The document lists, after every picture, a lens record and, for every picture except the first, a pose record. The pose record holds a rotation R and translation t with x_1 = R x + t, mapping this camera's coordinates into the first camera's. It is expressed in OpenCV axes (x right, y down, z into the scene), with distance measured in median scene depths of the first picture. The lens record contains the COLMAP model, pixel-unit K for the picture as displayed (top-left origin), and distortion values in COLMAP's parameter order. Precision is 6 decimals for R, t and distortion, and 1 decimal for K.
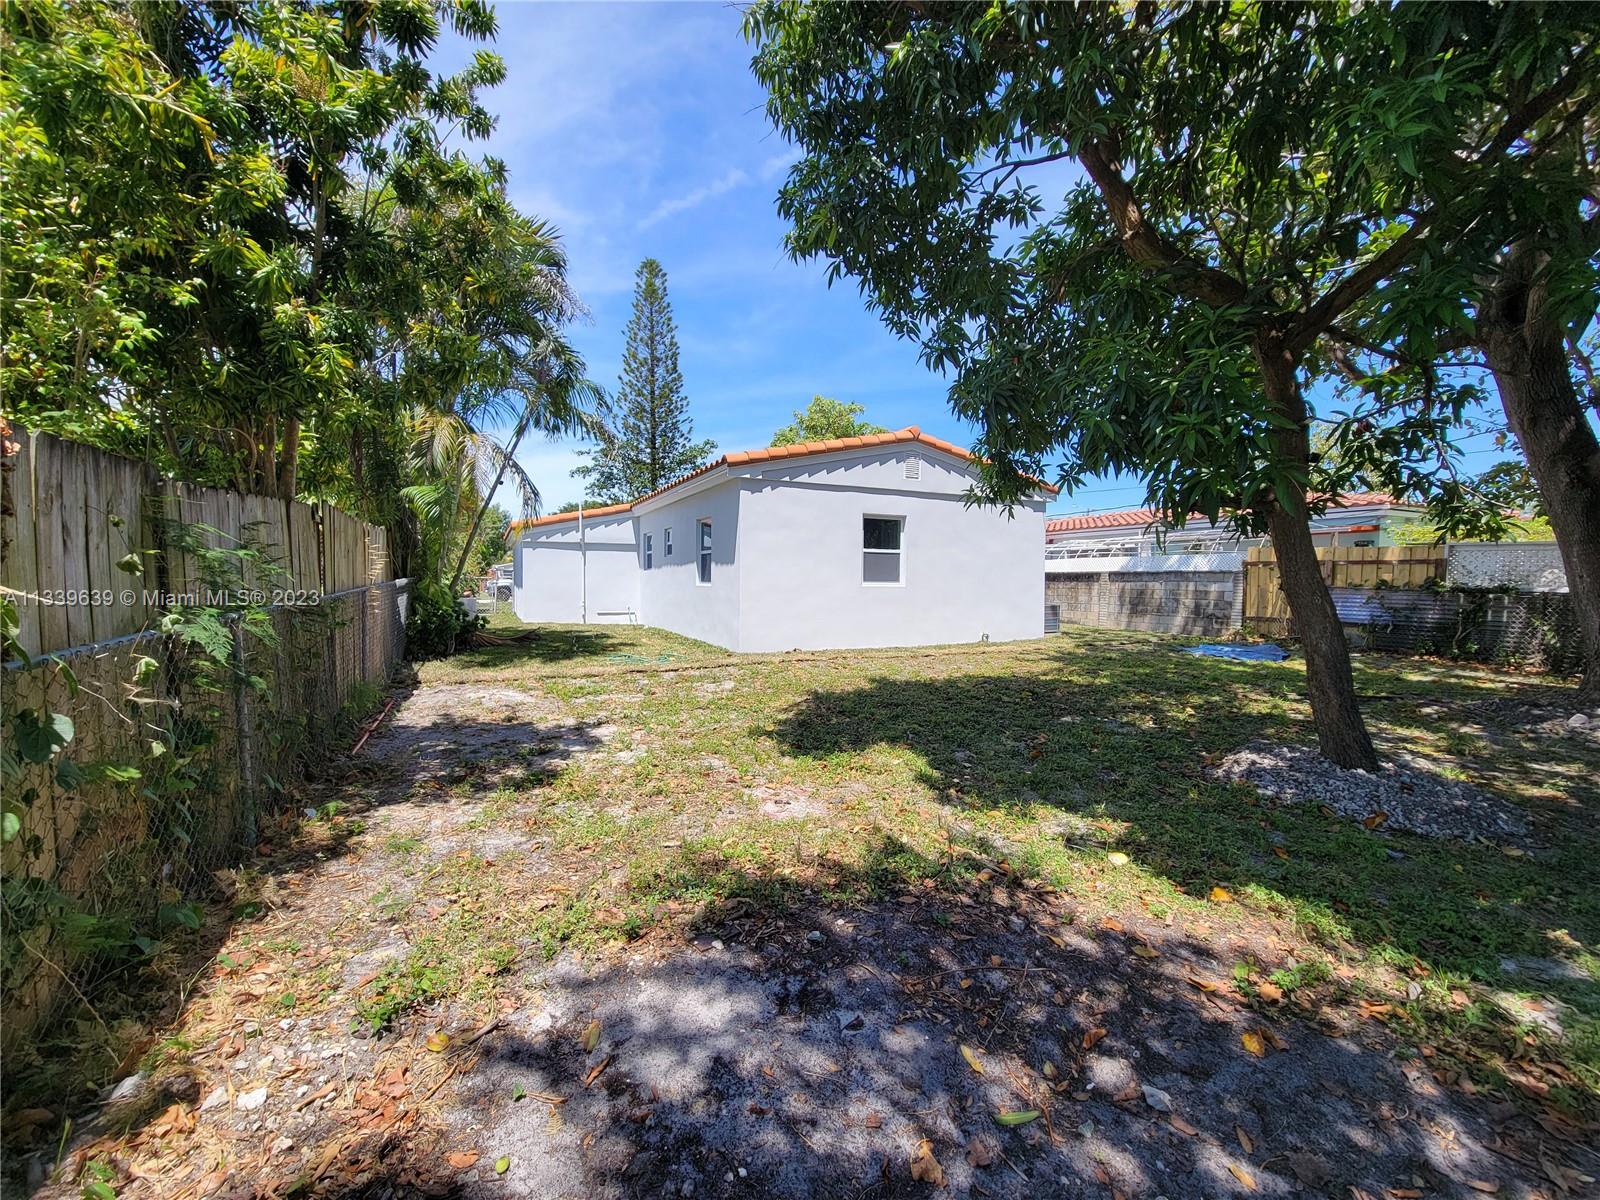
lens RADIAL K [[650.6, 0, 792.6], [0, 650.6, 601.7], [0, 0, 1]] dist [0.003512, -0.002781]
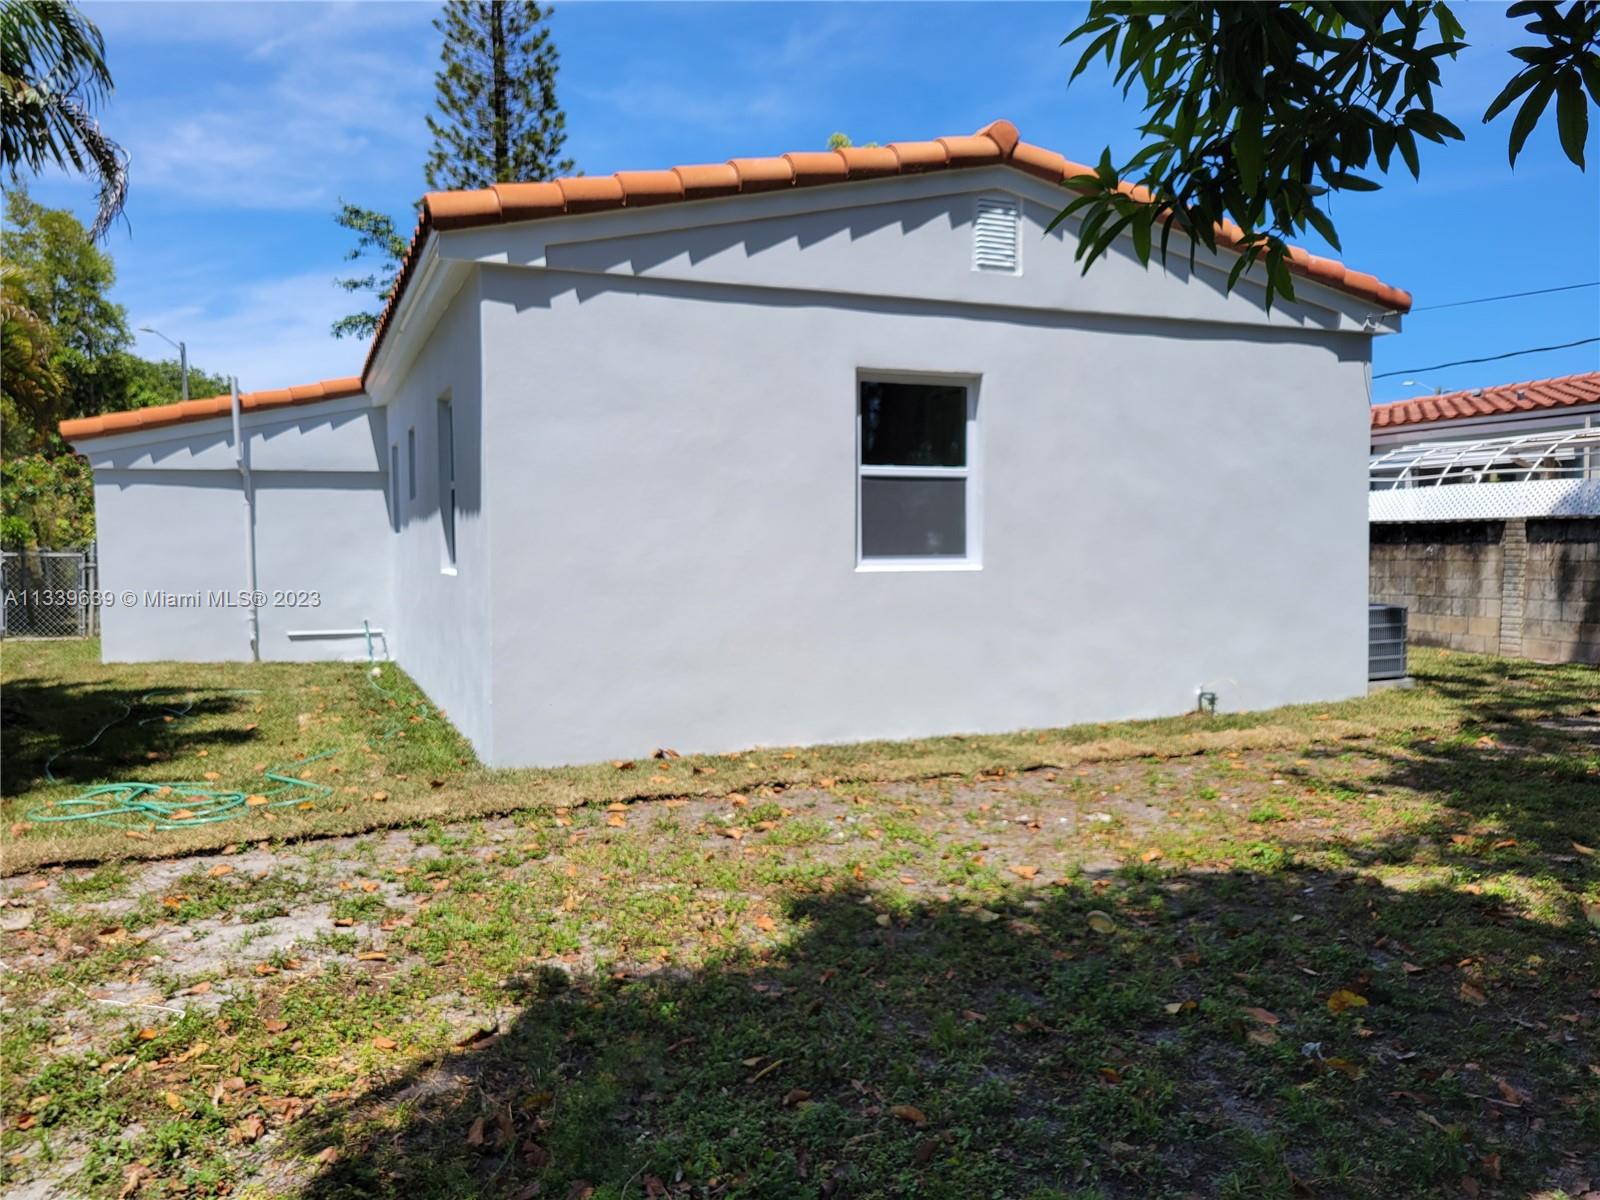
lens RADIAL K [[1200.6, 0, 807.9], [0, 1200.6, 608.8], [0, 0, 1]] dist [0.024819, -0.006916]
pose [[0.998771, -0.013499, -0.047680, 0.107089], [0.014539, 0.999662, 0.021533, -0.016566], [0.047374, -0.022200, 0.998631, 0.321309]]
